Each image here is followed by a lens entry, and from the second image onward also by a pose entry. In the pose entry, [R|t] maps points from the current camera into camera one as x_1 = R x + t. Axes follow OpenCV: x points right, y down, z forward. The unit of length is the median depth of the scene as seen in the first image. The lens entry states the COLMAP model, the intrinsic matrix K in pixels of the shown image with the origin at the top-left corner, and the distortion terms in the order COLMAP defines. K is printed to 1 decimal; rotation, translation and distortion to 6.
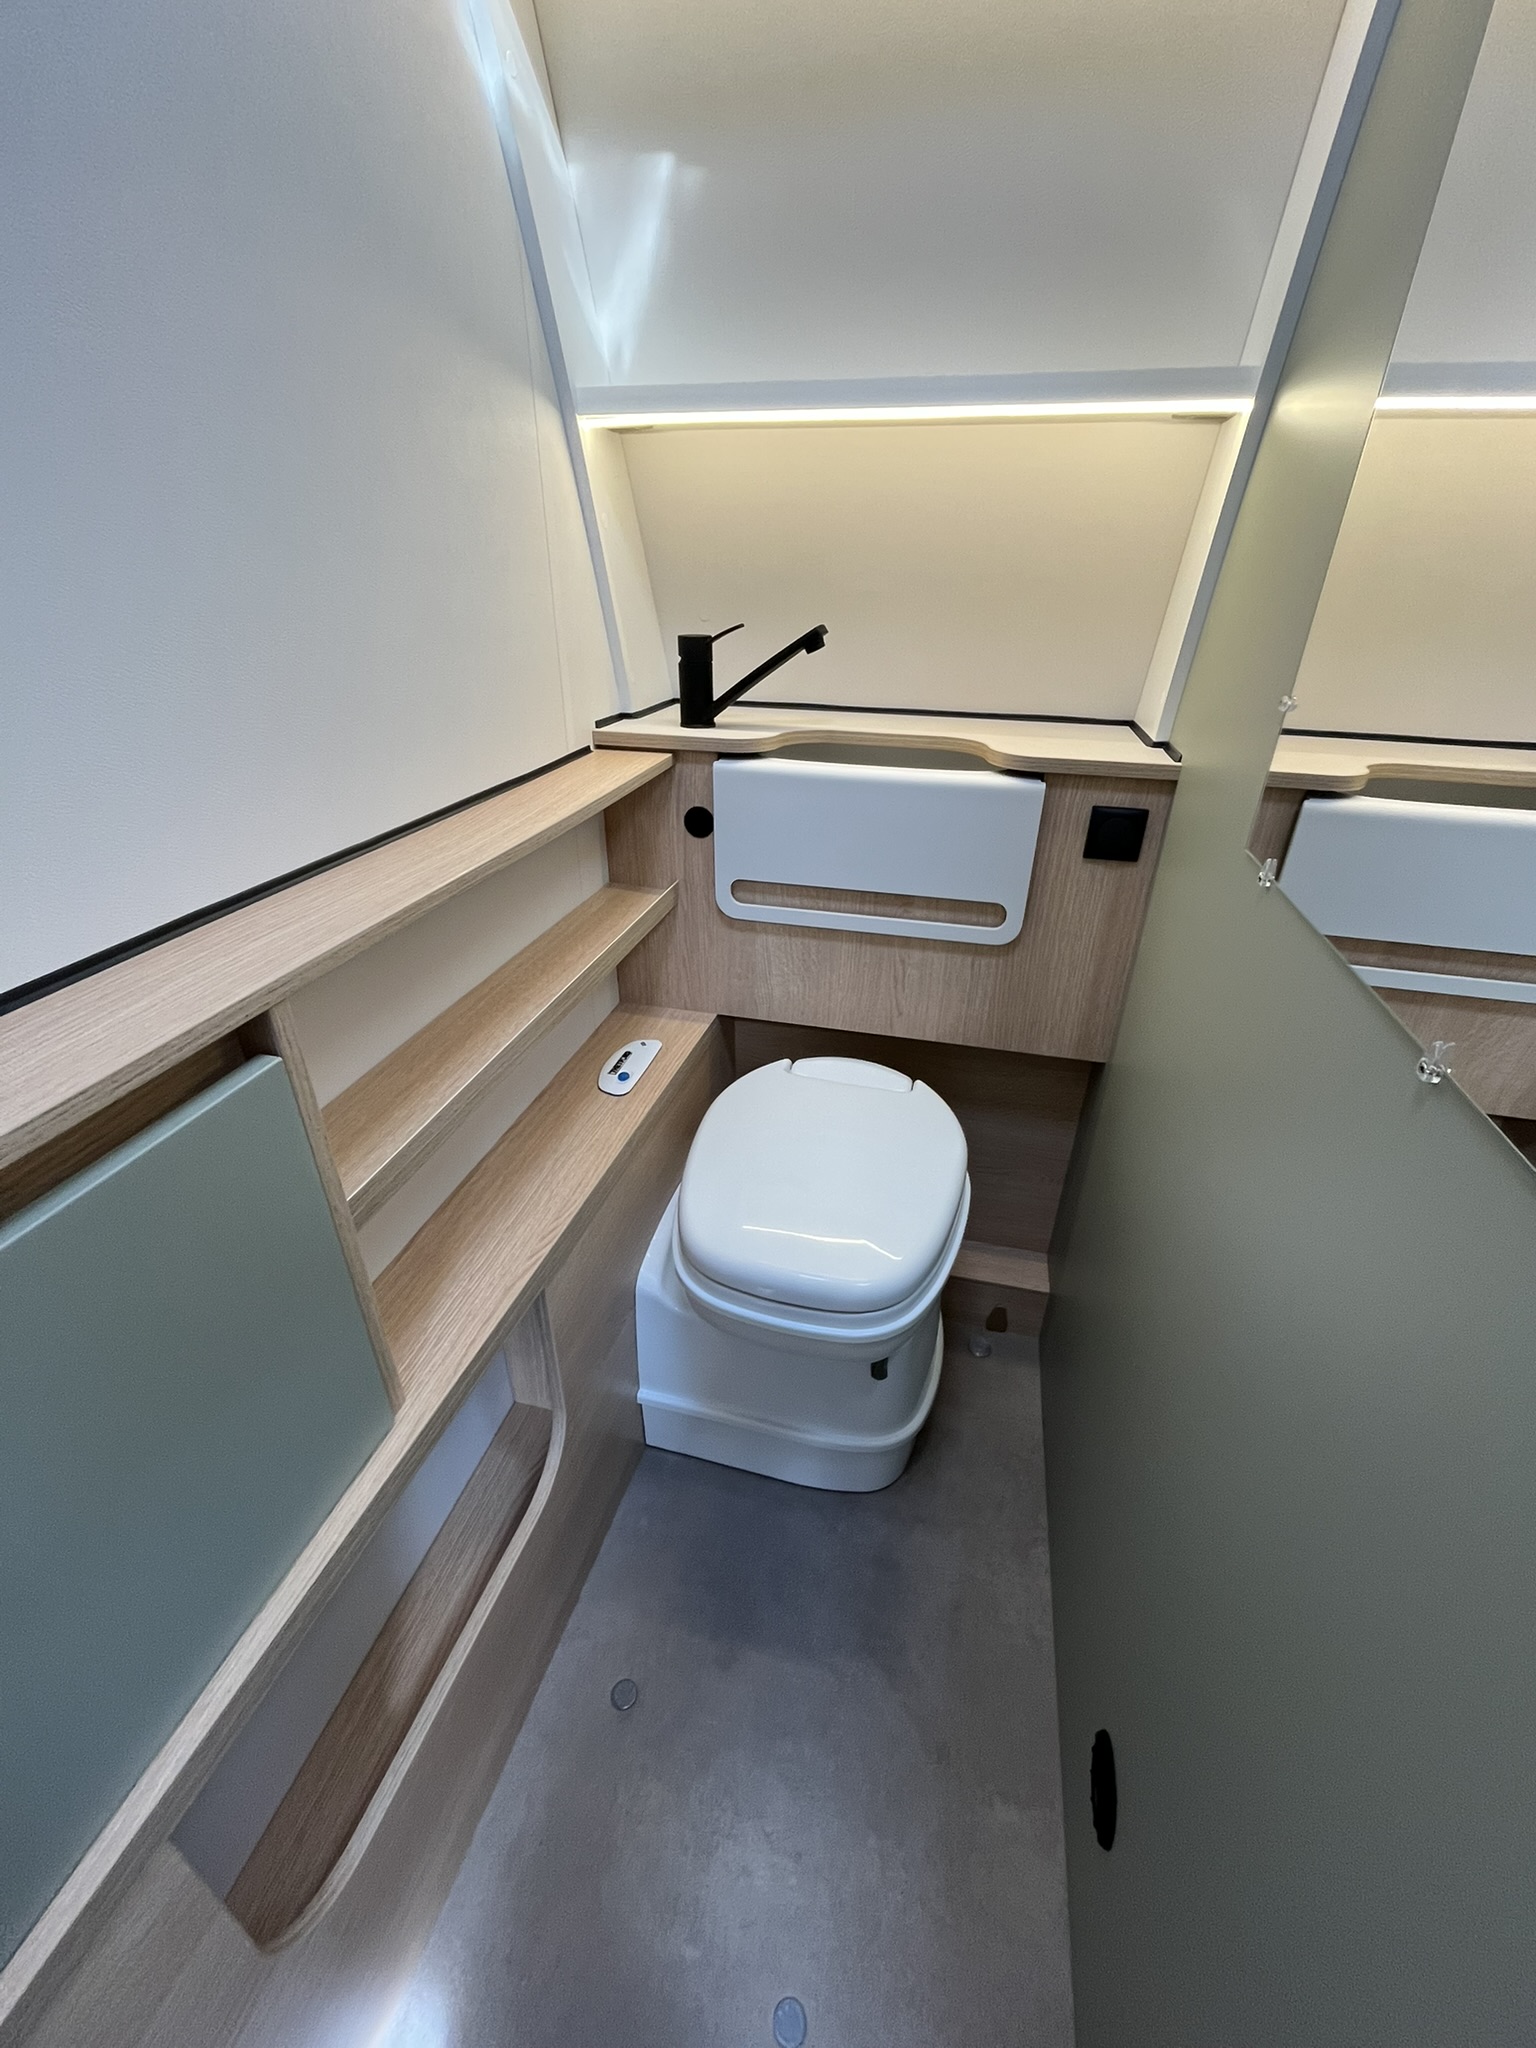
lens RADIAL K [[829.1, 0, 783.7], [0, 829.1, 1033.0], [0, 0, 1]] dist [-0.002693, -0.000248]
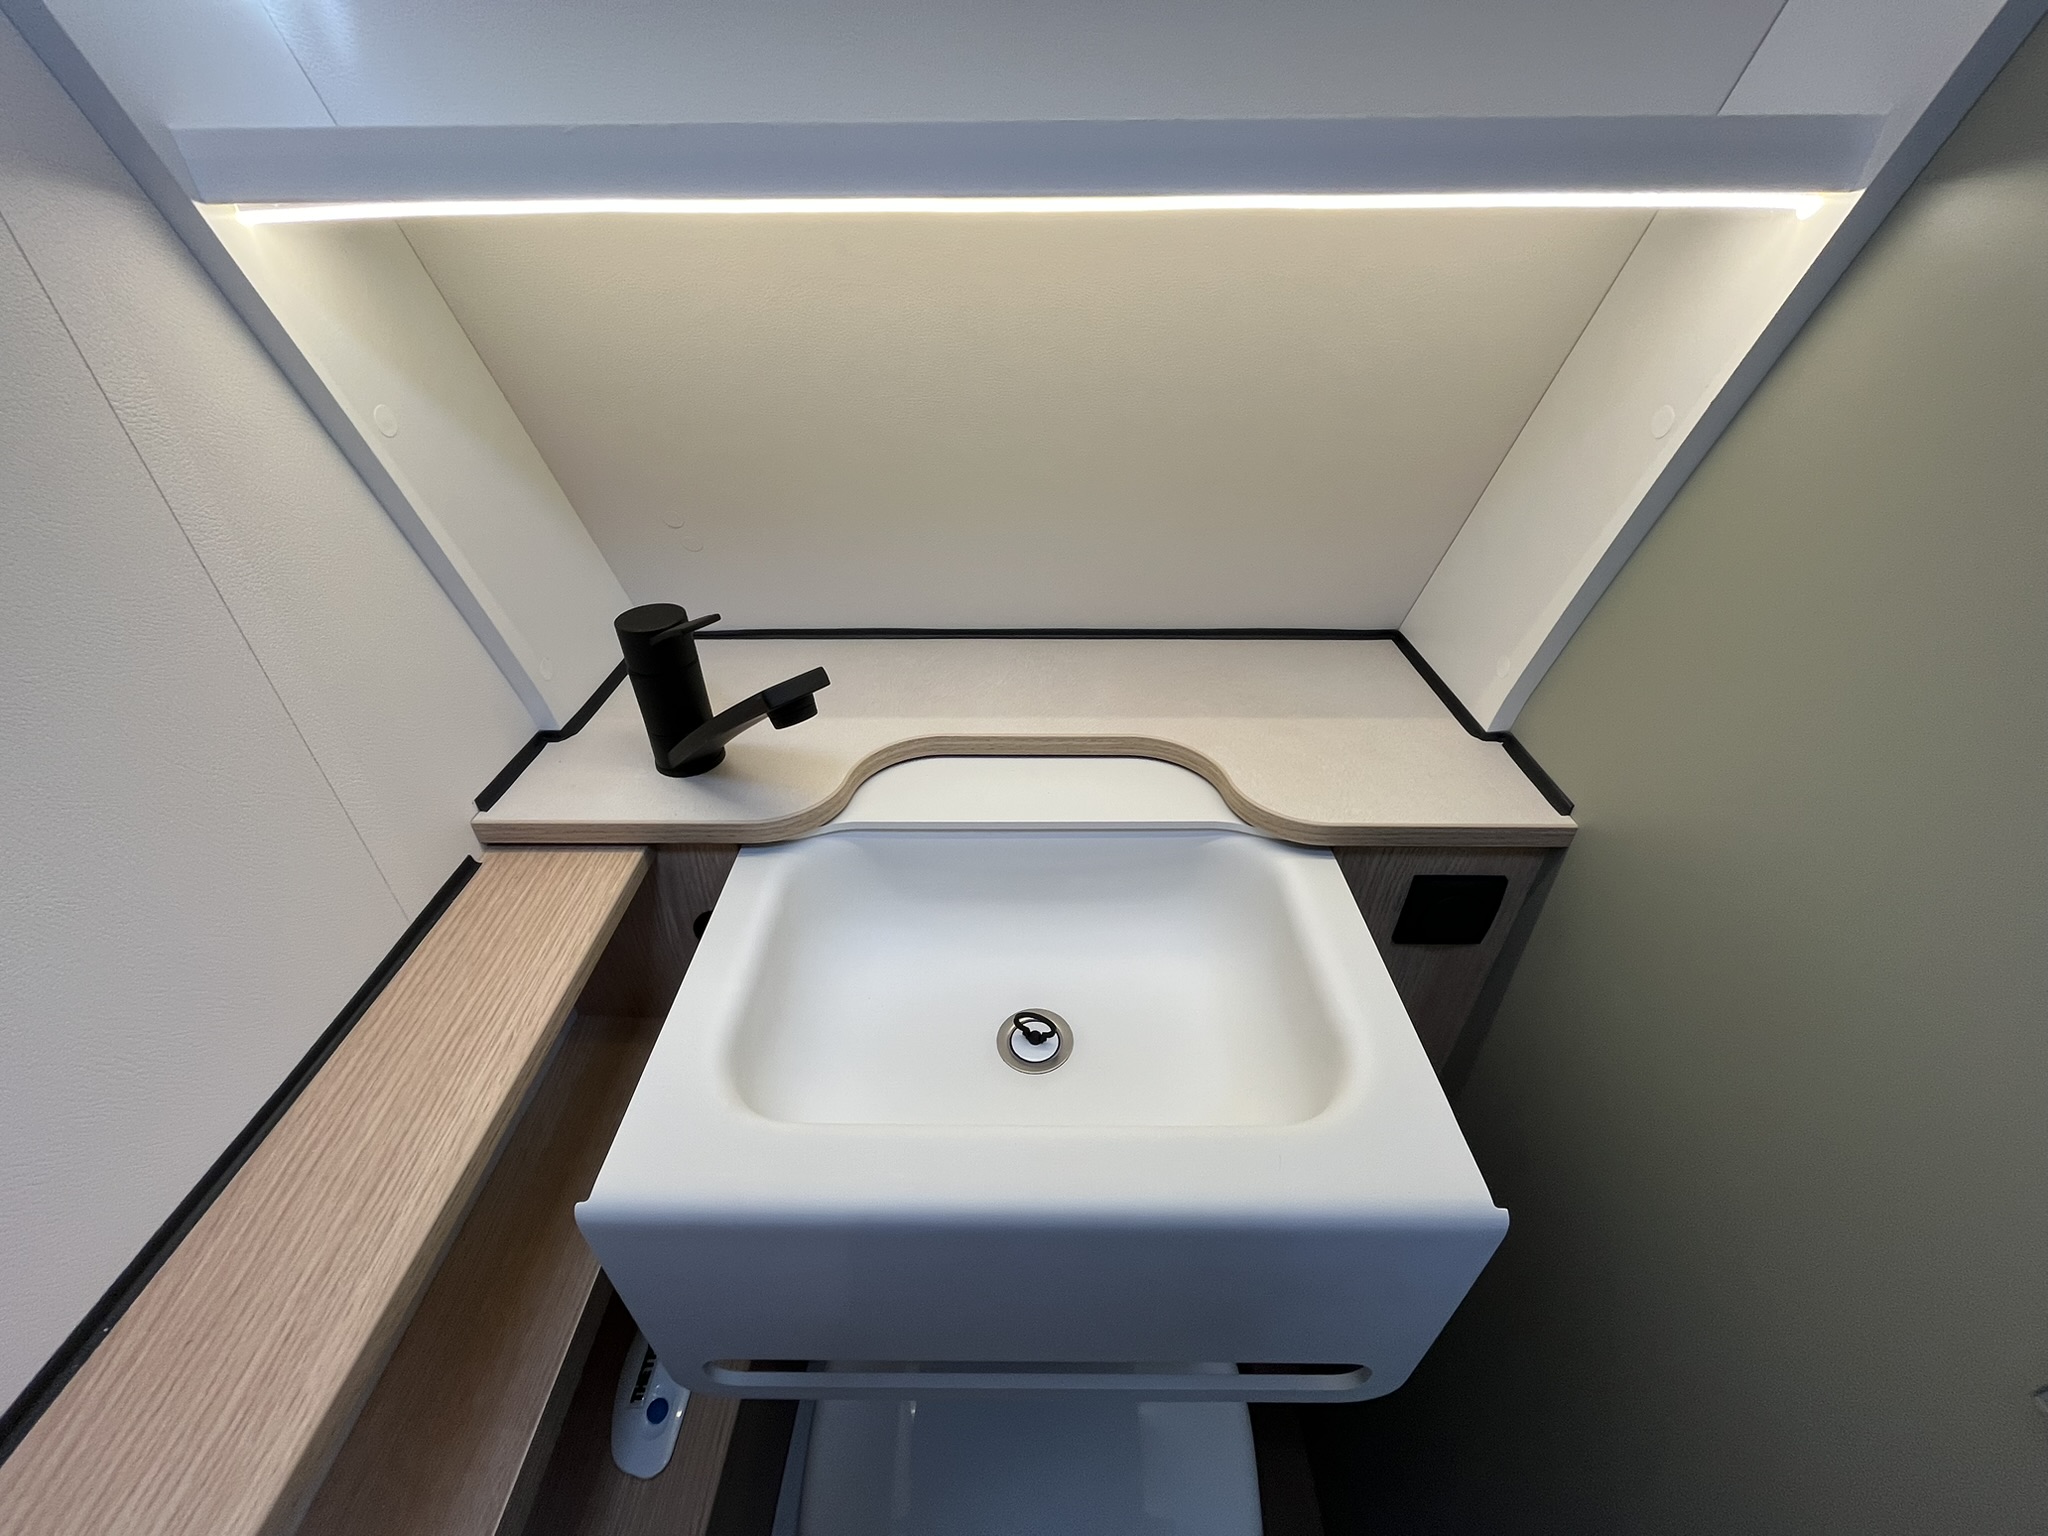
lens RADIAL K [[829.1, 0, 1012.1], [0, 829.1, 760.4], [0, 0, 1]] dist [-0.002693, -0.000248]
pose [[0.974900, -0.138069, 0.174664, 0.004756], [0.116601, 0.984928, 0.127751, -0.453802], [-0.189670, -0.104178, 0.976305, 0.483976]]
